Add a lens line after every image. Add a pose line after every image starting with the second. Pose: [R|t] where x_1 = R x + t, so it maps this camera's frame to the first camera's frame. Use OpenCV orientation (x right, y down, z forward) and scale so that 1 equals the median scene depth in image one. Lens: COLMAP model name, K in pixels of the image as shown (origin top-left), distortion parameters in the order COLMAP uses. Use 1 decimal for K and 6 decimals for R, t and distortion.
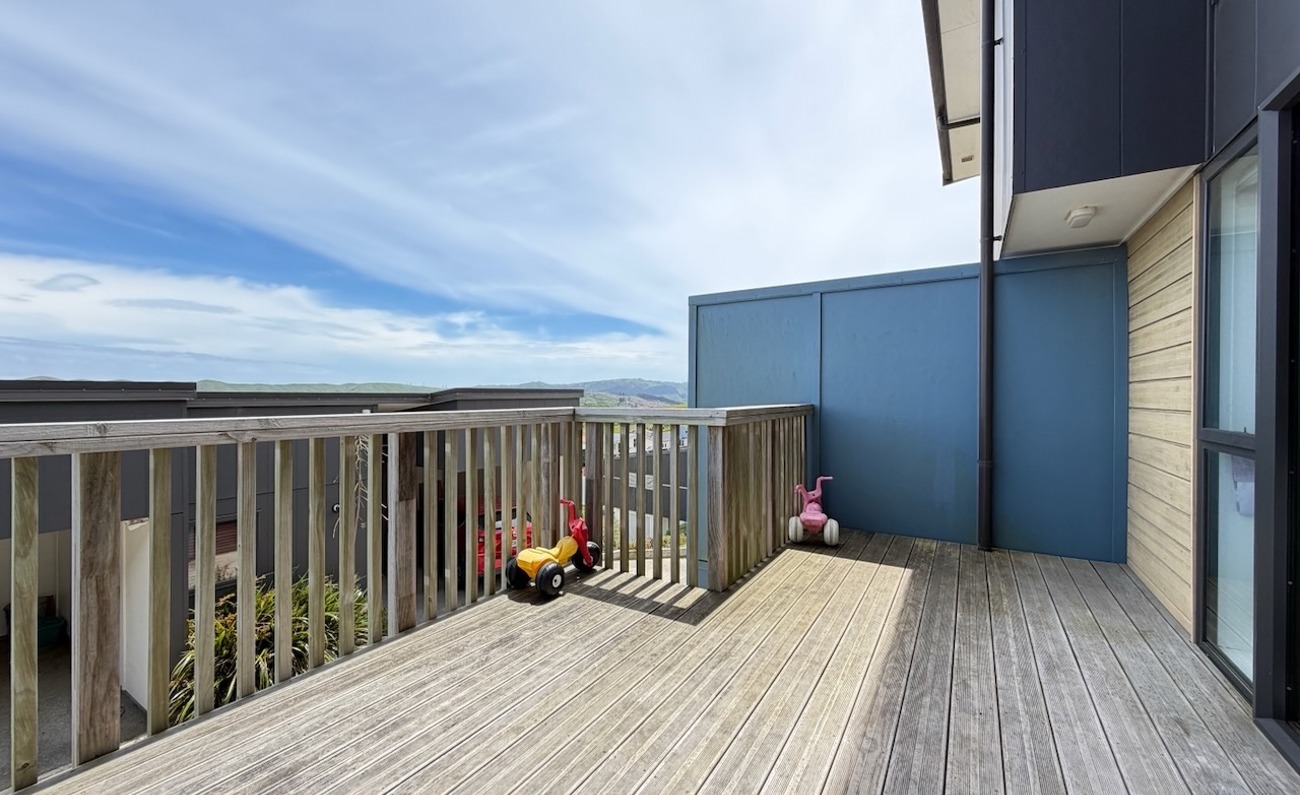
lens RADIAL K [[518.1, 0, 654.6], [0, 518.1, 401.0], [0, 0, 1]] dist [-0.000683, 0.000687]
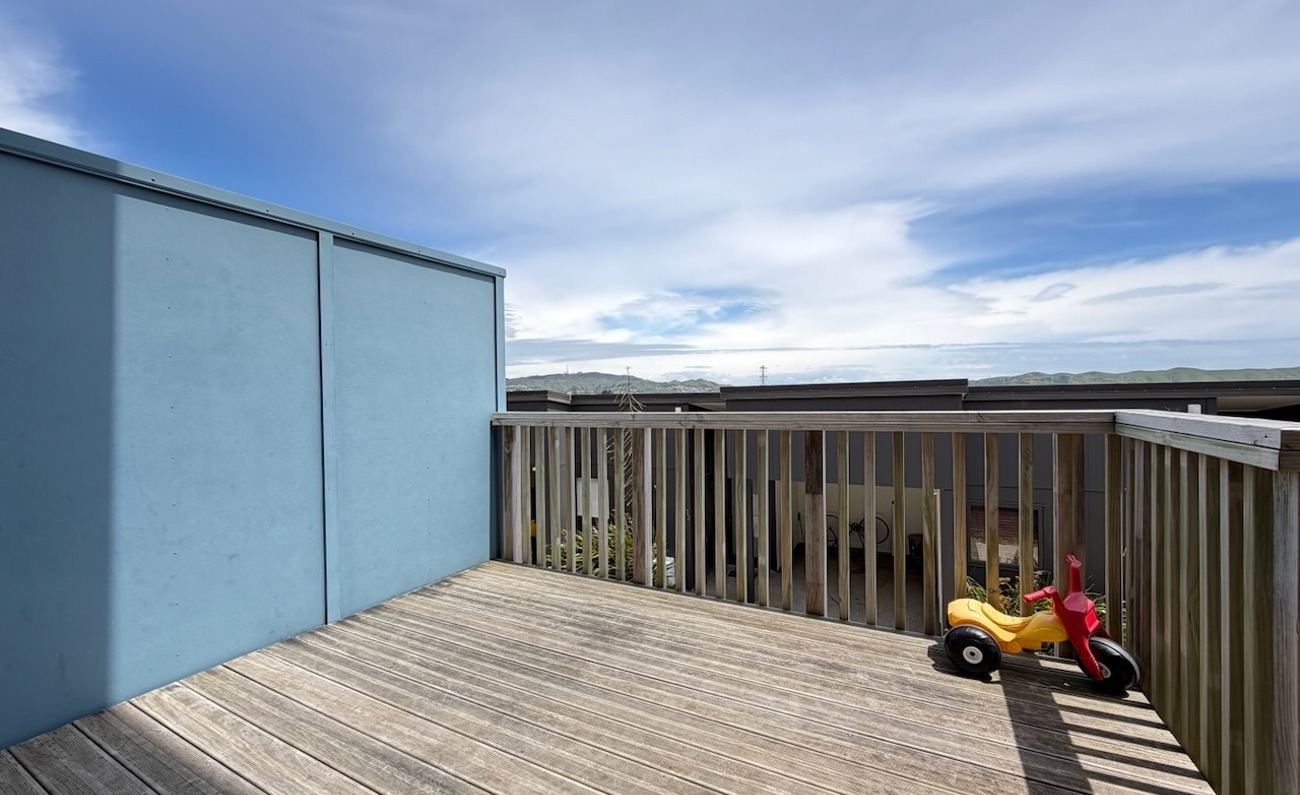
lens RADIAL K [[518.1, 0, 646.6], [0, 518.1, 398.4], [0, 0, 1]] dist [-0.000683, 0.000687]
pose [[0.056465, 0.003342, -0.998399, 0.505920], [0.011246, 0.999929, 0.003983, -0.012990], [0.998341, -0.011453, 0.056423, 0.526546]]
